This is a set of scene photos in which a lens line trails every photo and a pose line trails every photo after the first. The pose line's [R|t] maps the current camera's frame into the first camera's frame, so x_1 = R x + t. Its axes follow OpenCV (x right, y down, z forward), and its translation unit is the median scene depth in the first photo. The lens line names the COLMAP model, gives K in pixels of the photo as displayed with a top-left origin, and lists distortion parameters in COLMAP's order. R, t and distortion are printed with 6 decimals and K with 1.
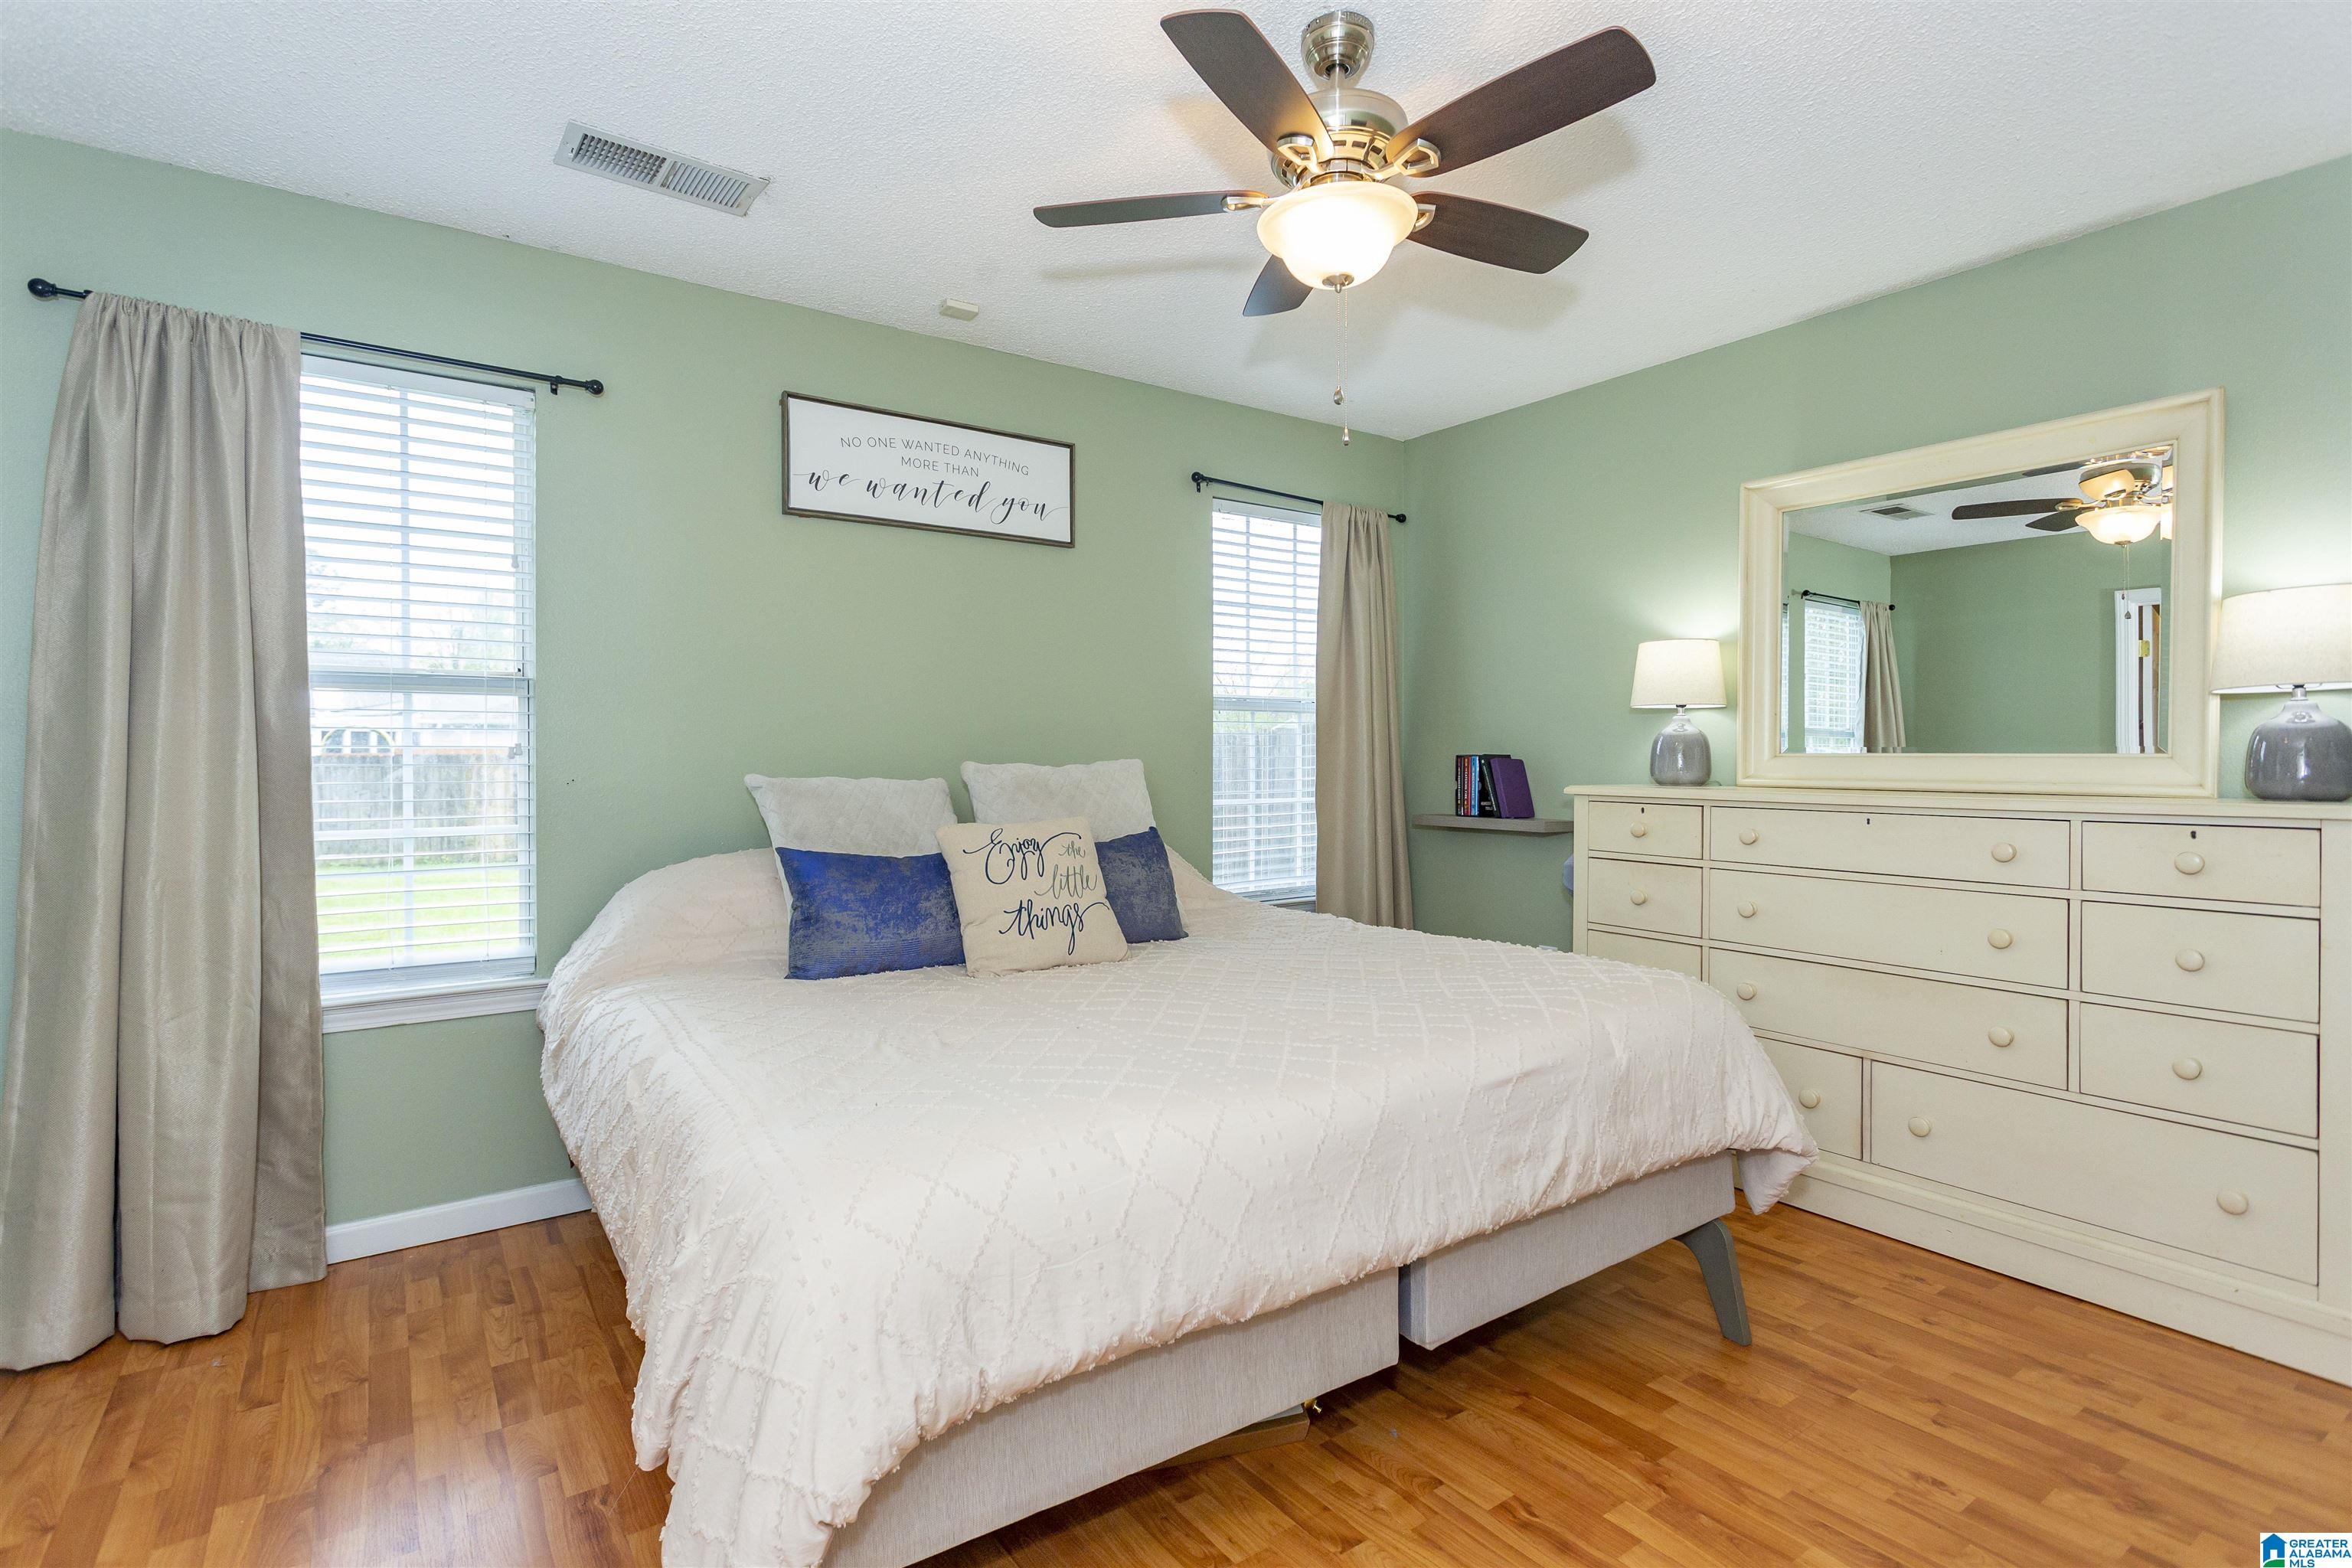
lens RADIAL K [[1117.2, 0, 1182.3], [0, 1117.2, 771.7], [0, 0, 1]] dist [0.003279, 0.000491]
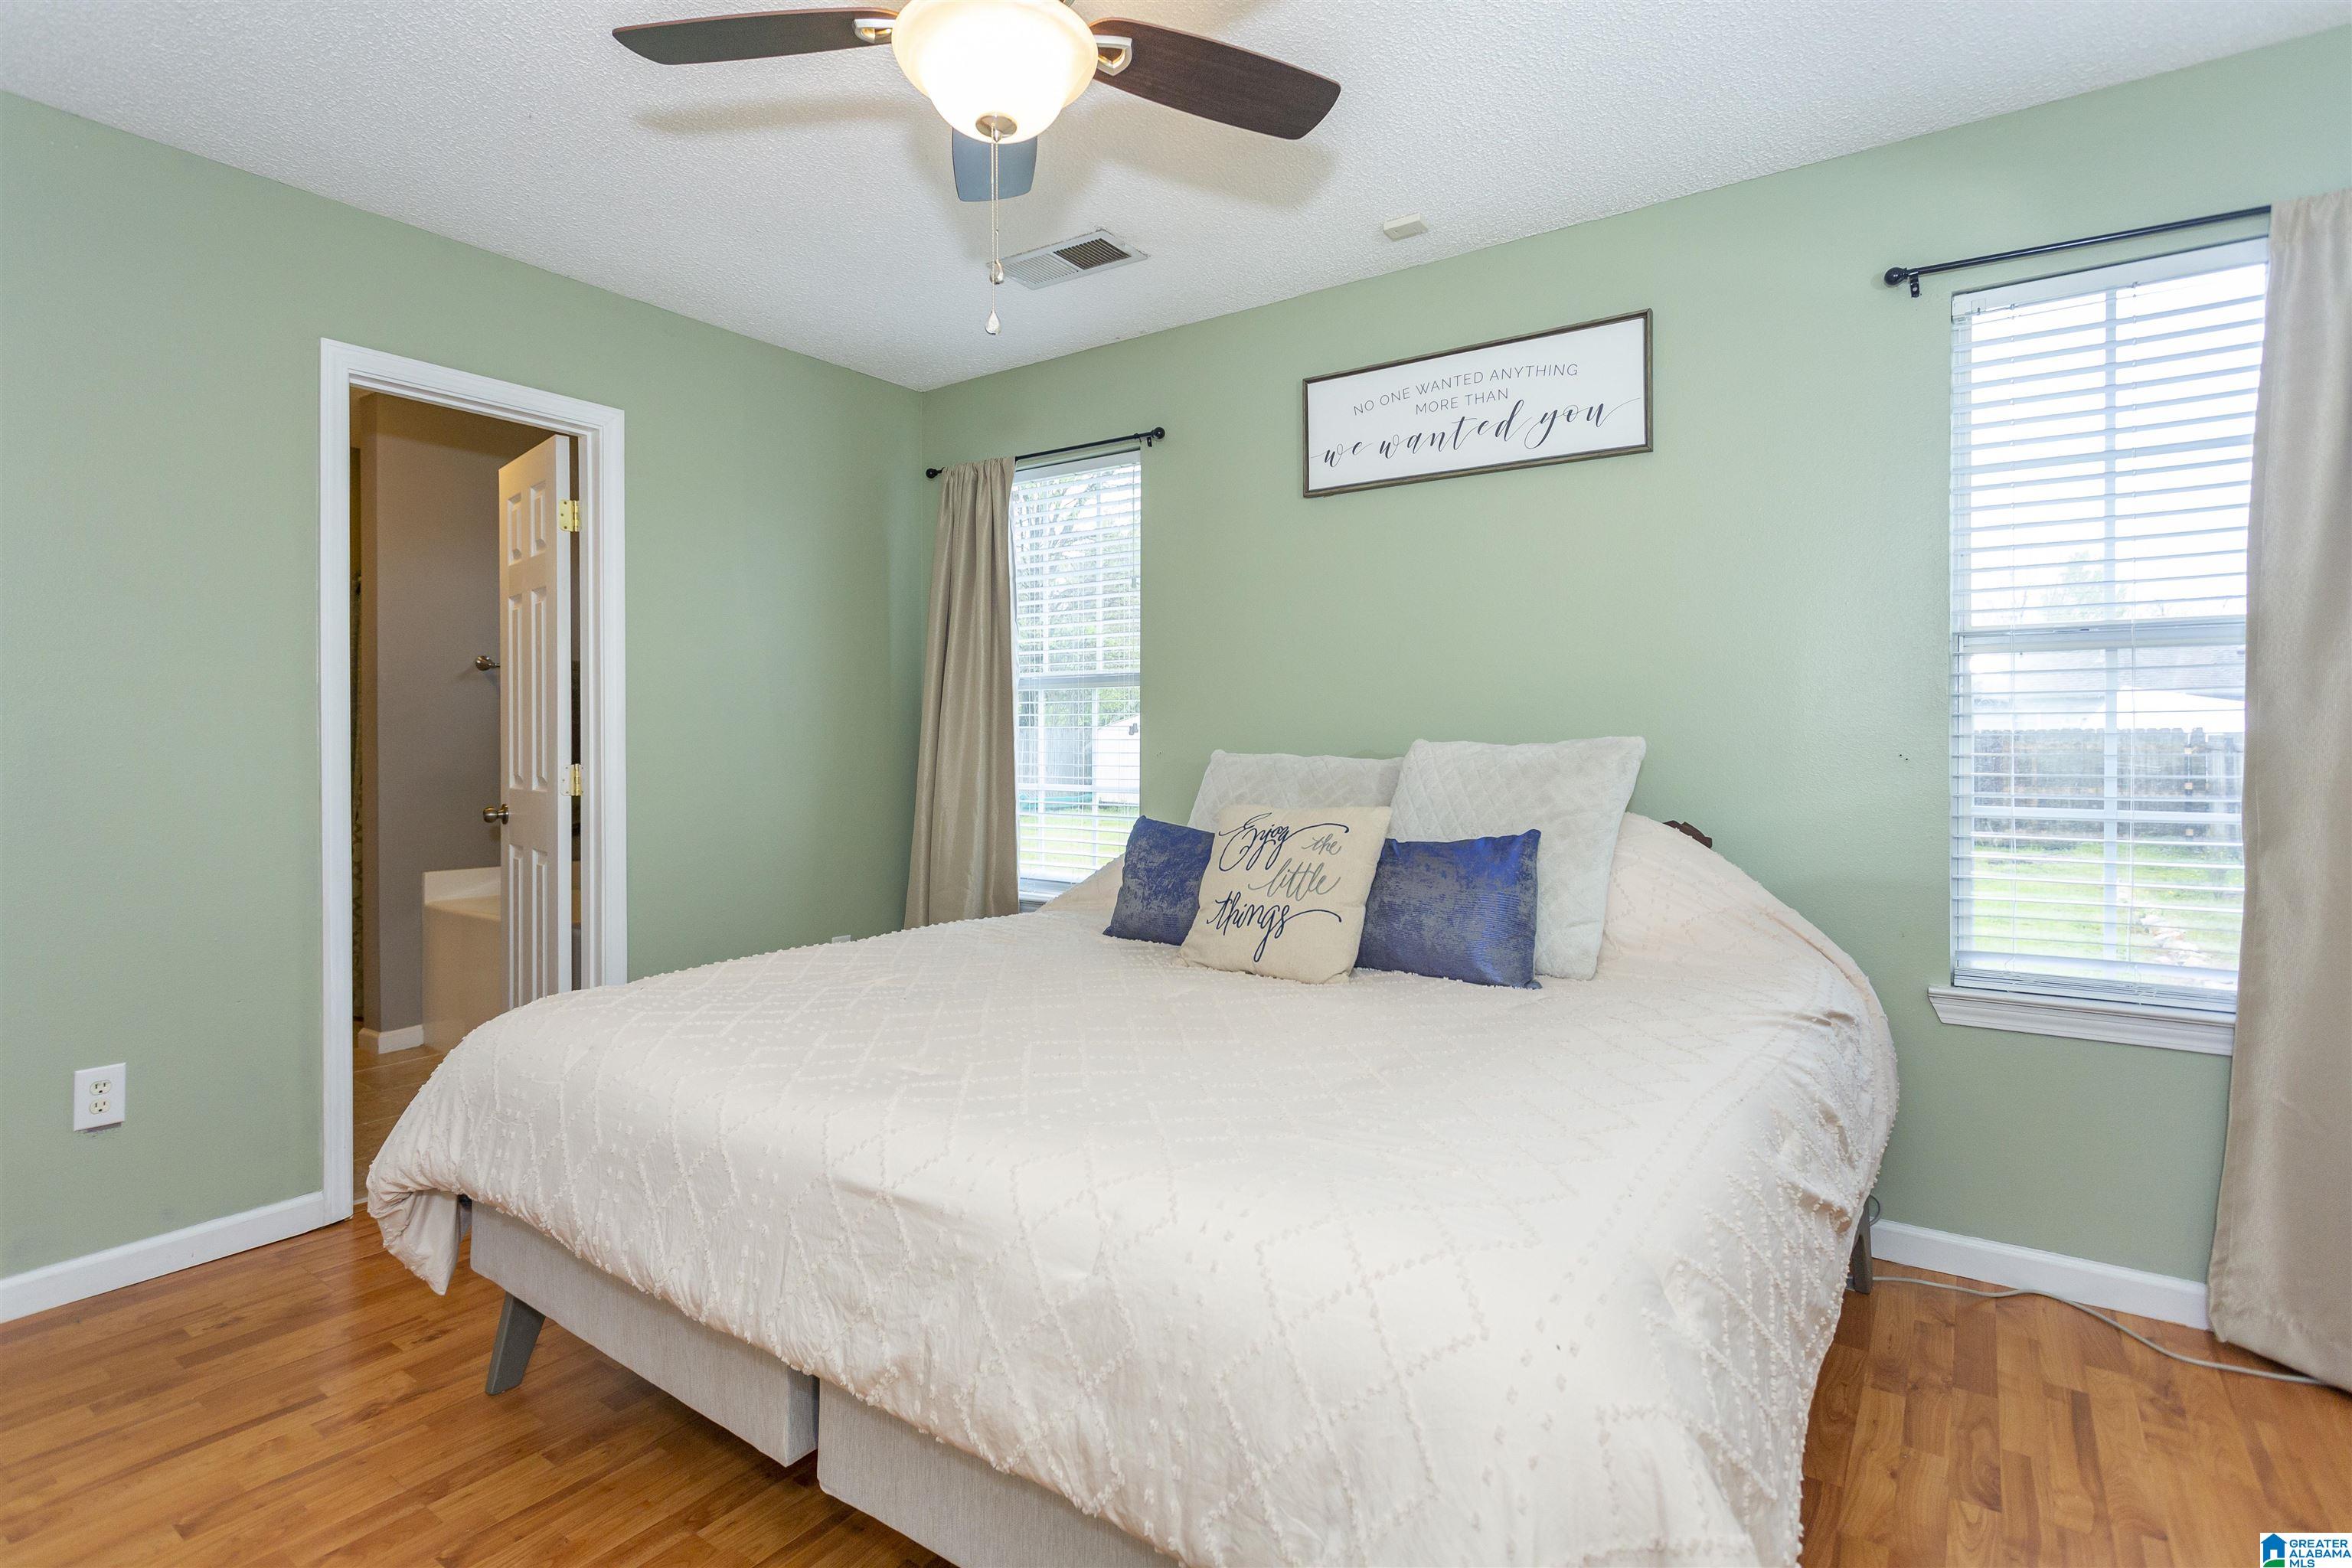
lens RADIAL K [[1117.2, 0, 1141.8], [0, 1117.2, 735.9], [0, 0, 1]] dist [0.003279, 0.000491]
pose [[0.347450, 0.001690, -0.937697, 0.524980], [-0.011717, 0.999928, -0.002539, -0.006332], [0.937625, 0.011869, 0.347445, 0.472353]]
